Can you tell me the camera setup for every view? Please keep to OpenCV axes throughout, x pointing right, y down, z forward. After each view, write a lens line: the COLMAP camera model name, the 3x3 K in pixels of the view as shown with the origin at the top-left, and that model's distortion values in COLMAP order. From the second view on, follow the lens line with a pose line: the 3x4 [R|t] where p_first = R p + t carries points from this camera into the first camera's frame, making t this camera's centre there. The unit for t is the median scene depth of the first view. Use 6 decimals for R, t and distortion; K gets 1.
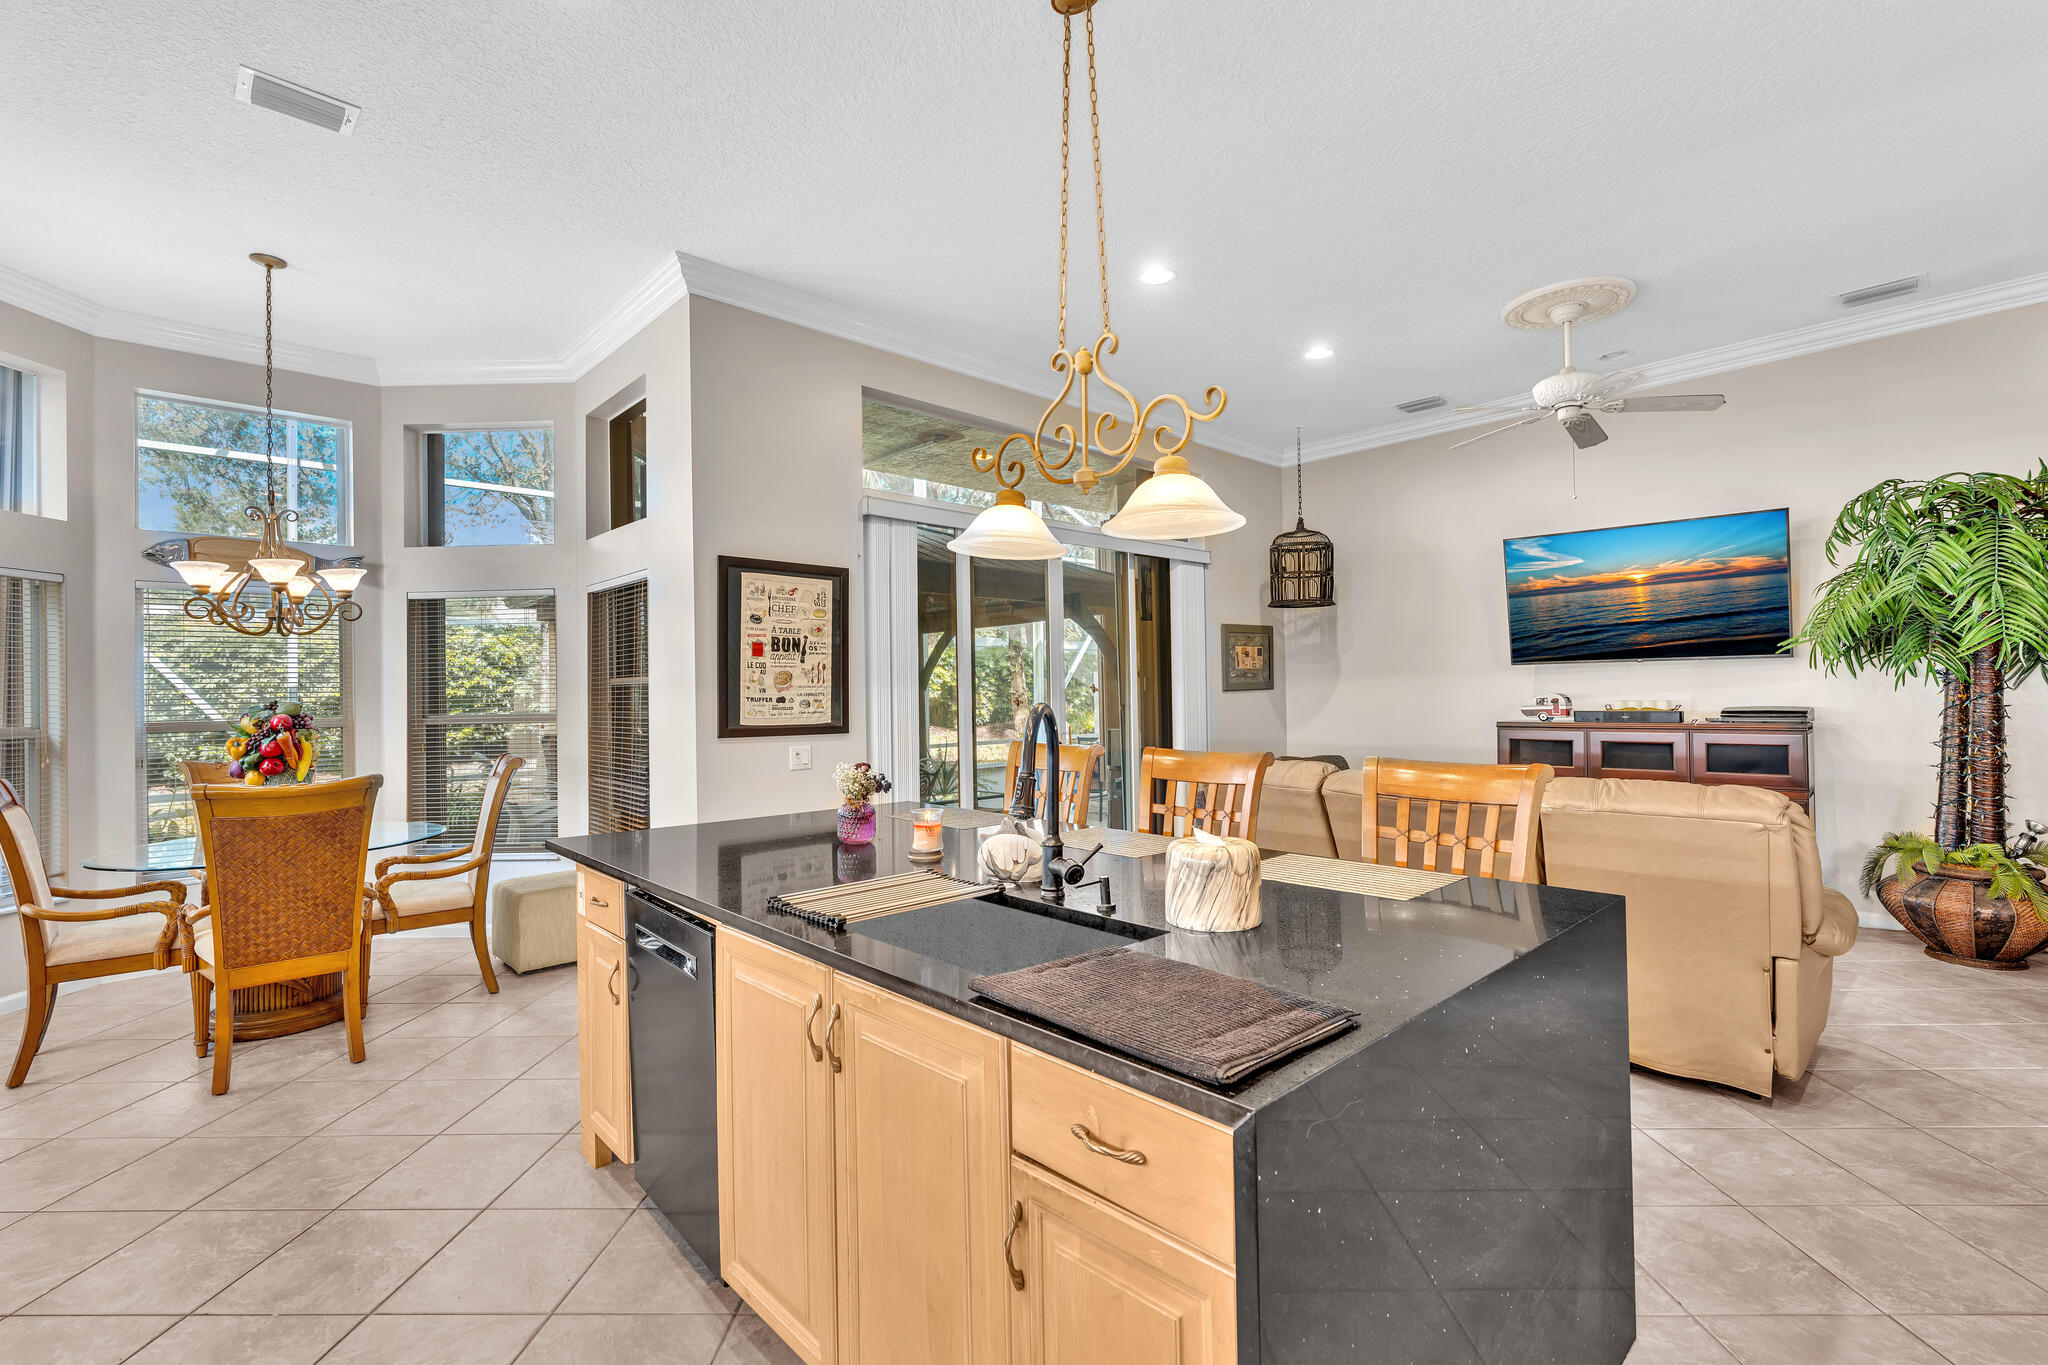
lens RADIAL K [[915.3, 0, 1038.7], [0, 915.3, 682.1], [0, 0, 1]] dist [-0.007489, 0.003865]
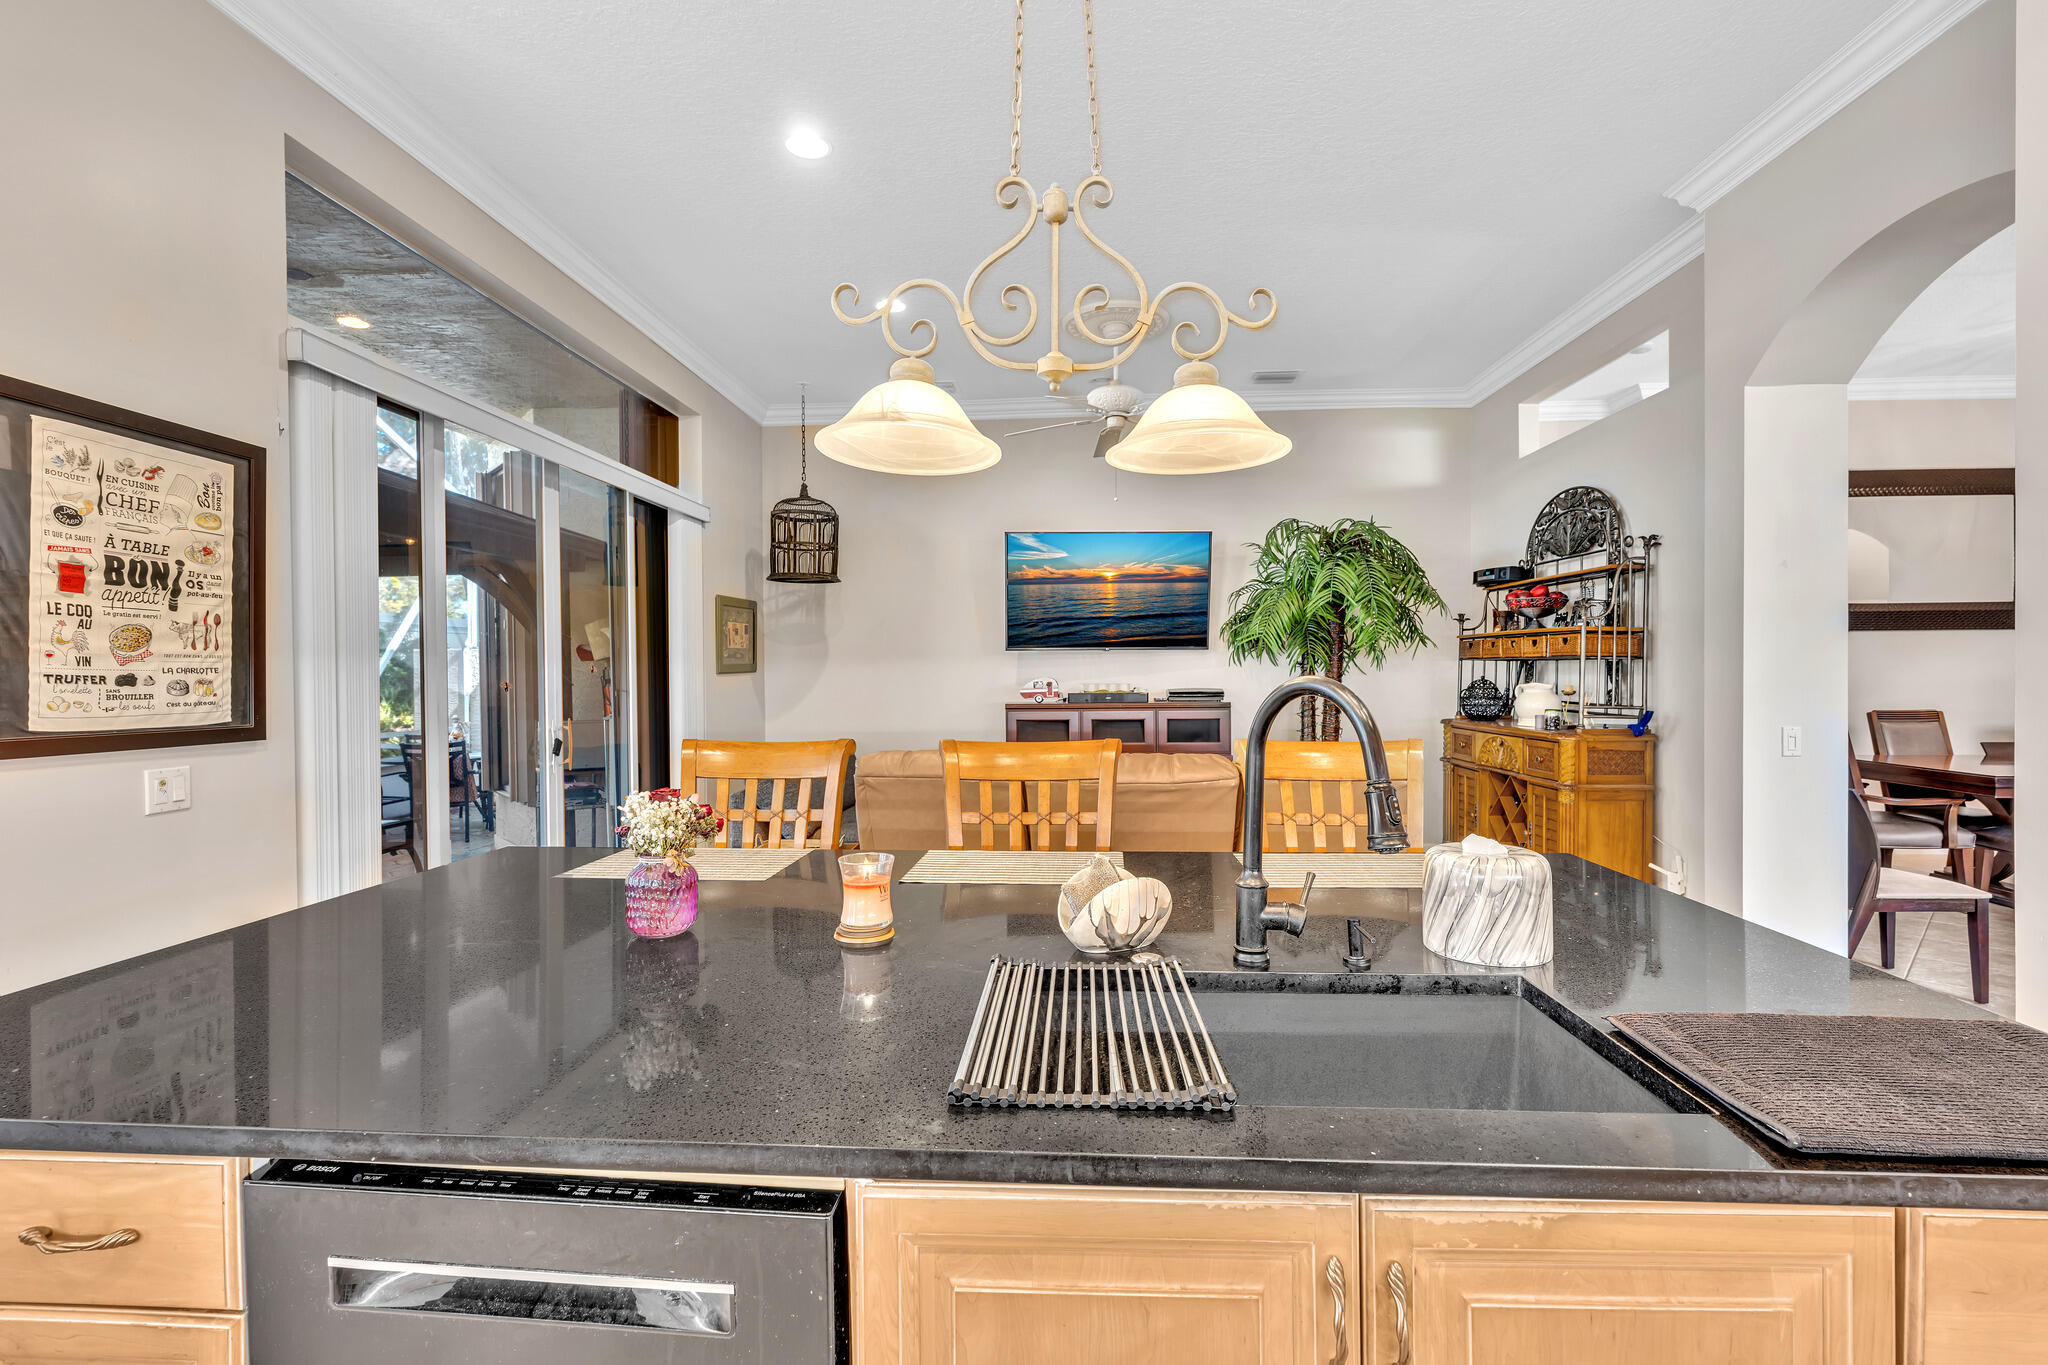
lens RADIAL K [[915.3, 0, 1027.7], [0, 915.3, 682.1], [0, 0, 1]] dist [-0.007489, 0.003865]
pose [[0.731818, 0.001504, 0.681498, -0.263126], [-0.011568, 0.999881, 0.010215, 0.009586], [-0.681402, -0.015360, 0.731748, 0.283269]]
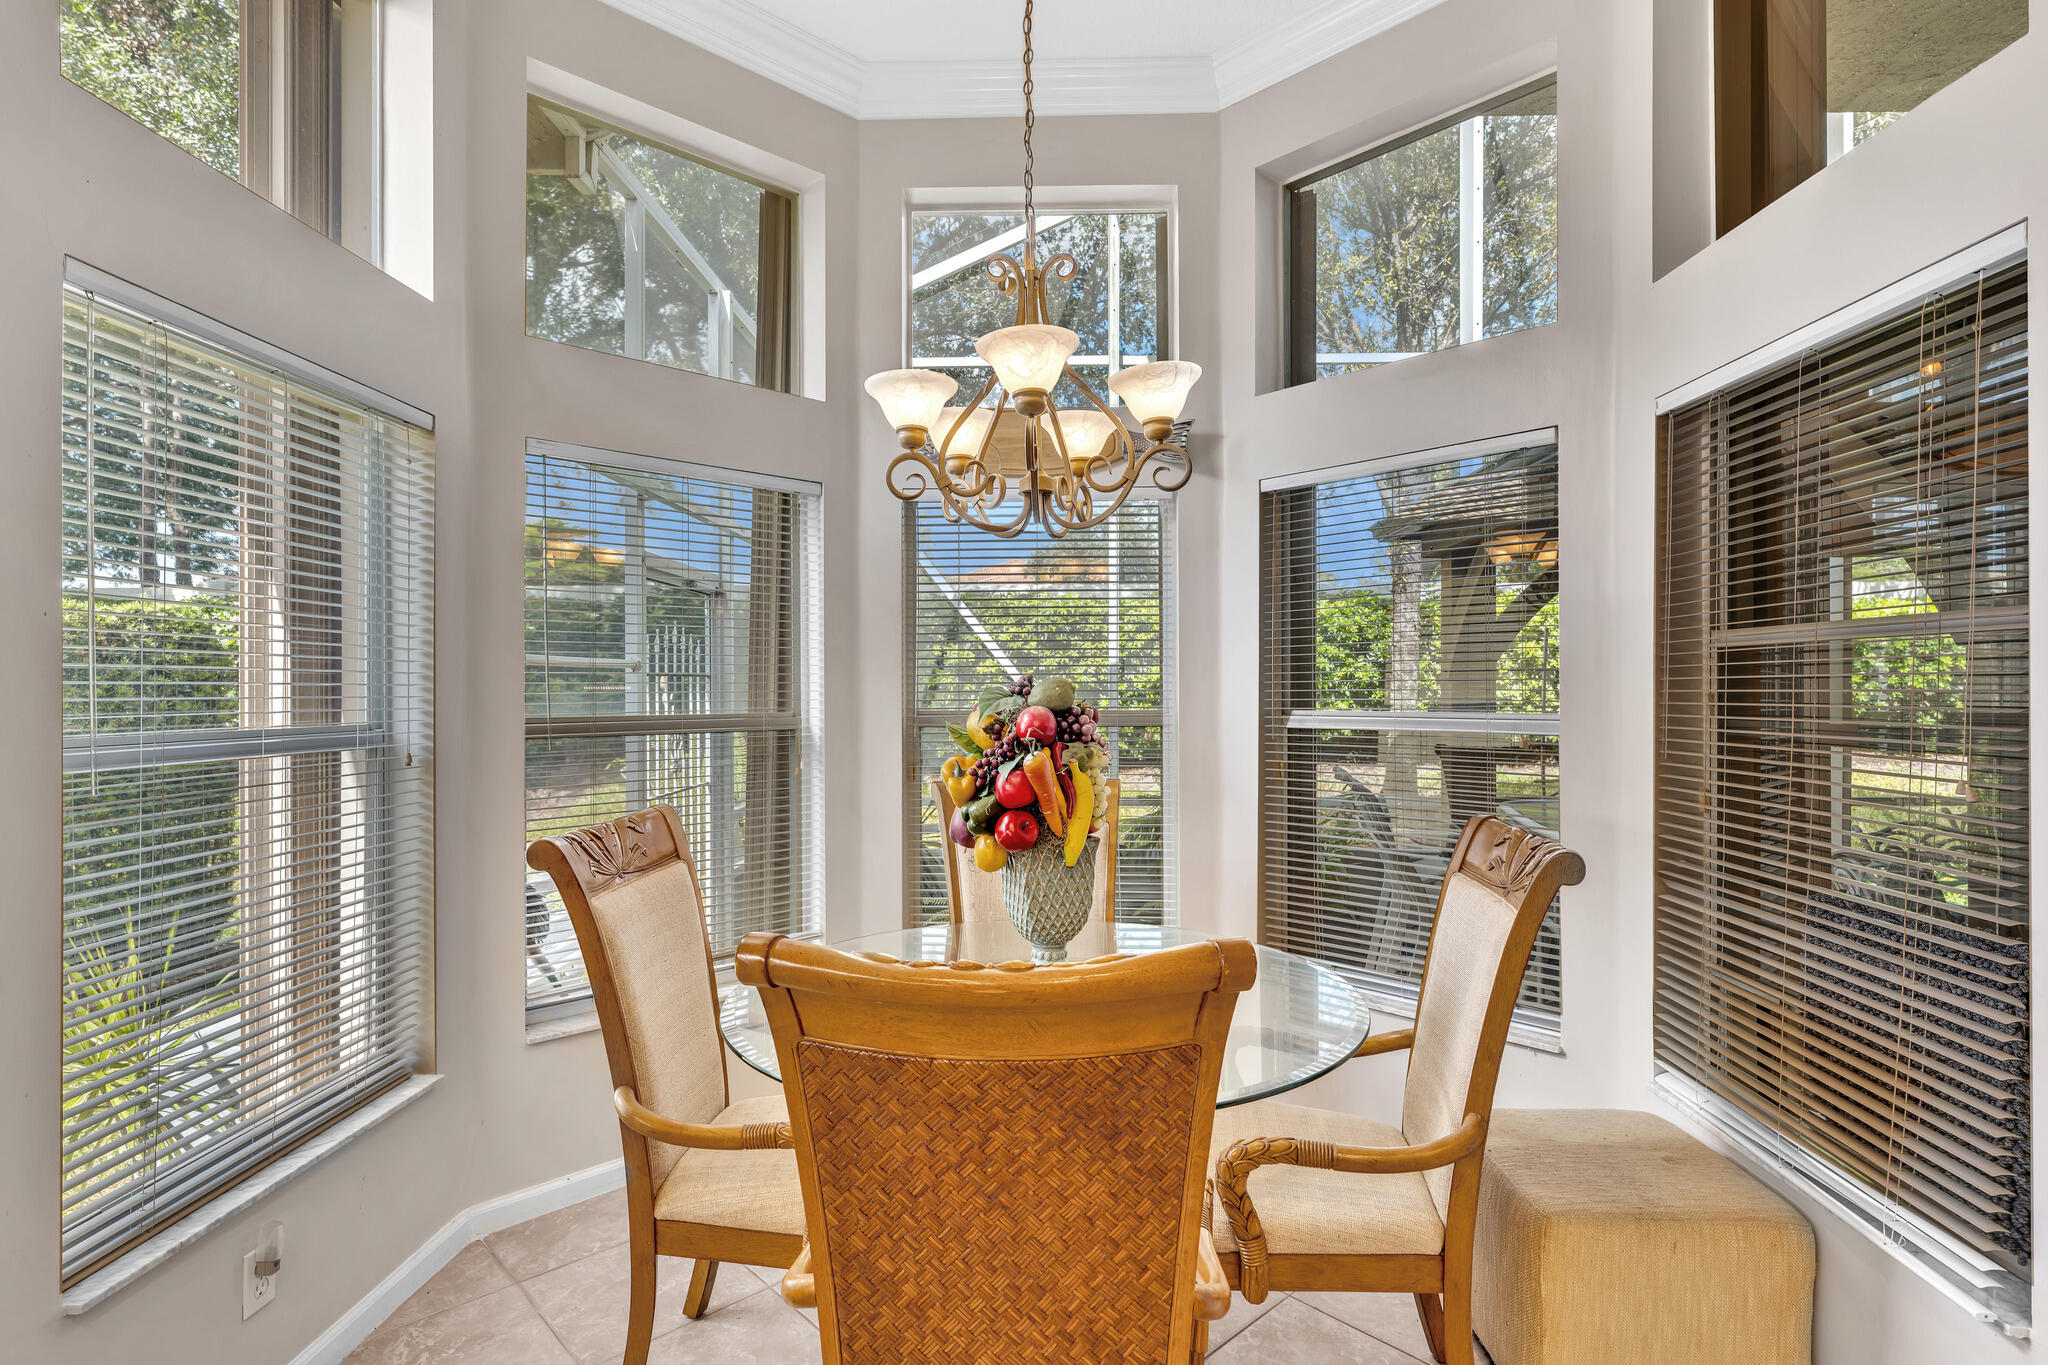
lens RADIAL K [[915.3, 0, 1026.3], [0, 915.3, 678.0], [0, 0, 1]] dist [-0.007489, 0.003865]
pose [[0.687018, 0.007042, -0.726606, -0.437156], [-0.002217, 0.999969, 0.007595, 0.015707], [0.726637, -0.003607, 0.687013, 0.587876]]
